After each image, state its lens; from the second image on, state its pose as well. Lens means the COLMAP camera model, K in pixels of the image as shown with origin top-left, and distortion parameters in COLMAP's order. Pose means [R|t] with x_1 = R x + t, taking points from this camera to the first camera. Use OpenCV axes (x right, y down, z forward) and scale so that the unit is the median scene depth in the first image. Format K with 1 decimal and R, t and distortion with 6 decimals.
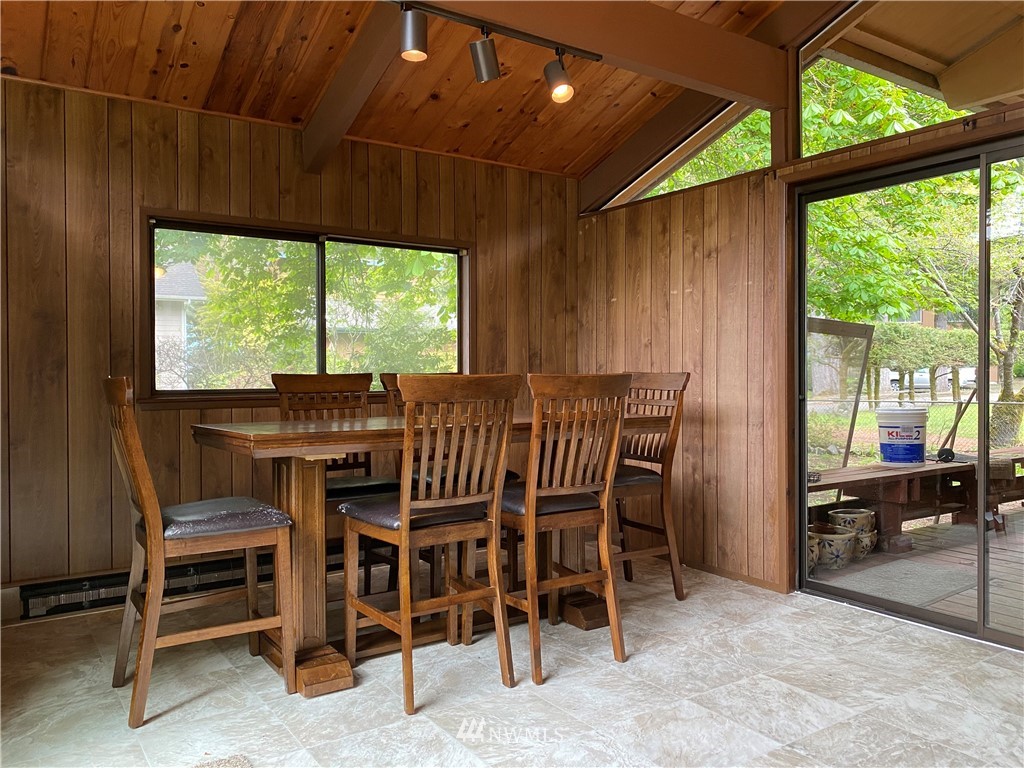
lens RADIAL K [[780.1, 0, 507.1], [0, 780.1, 380.3], [0, 0, 1]] dist [0.093791, -0.138852]
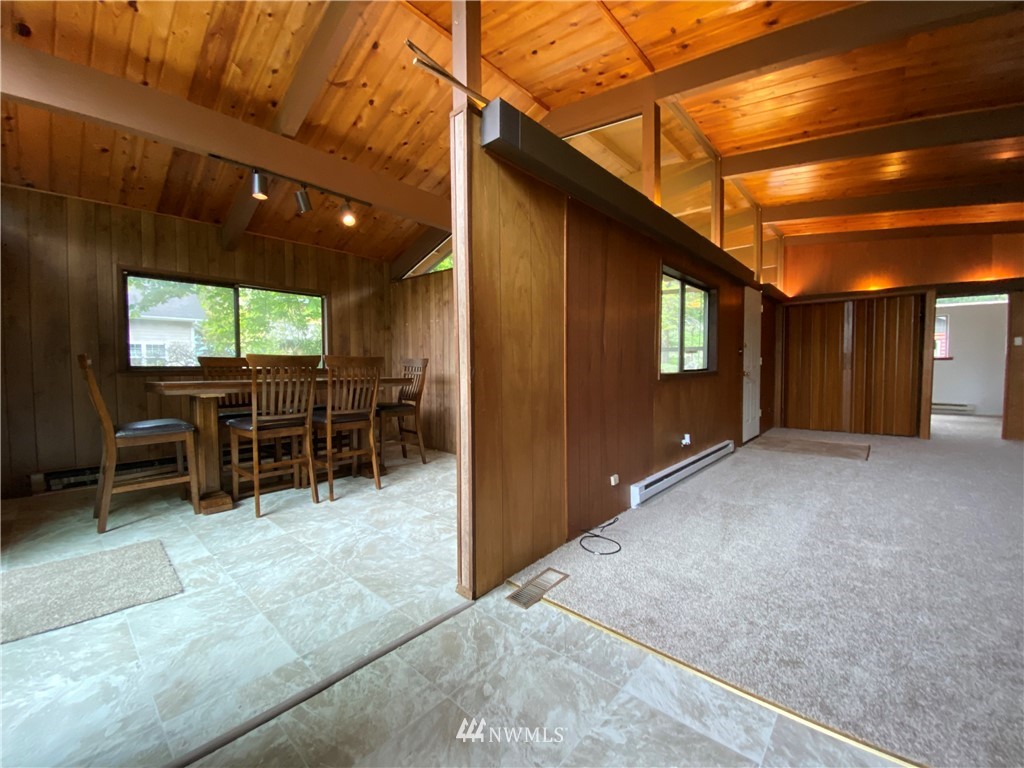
lens RADIAL K [[413.1, 0, 509.1], [0, 413.1, 385.9], [0, 0, 1]] dist [0.028624, -0.026330]
pose [[0.969979, -0.007831, 0.243062, 0.211541], [-0.000895, 0.999360, 0.035768, 0.029580], [-0.243186, -0.034911, 0.969351, -0.177344]]
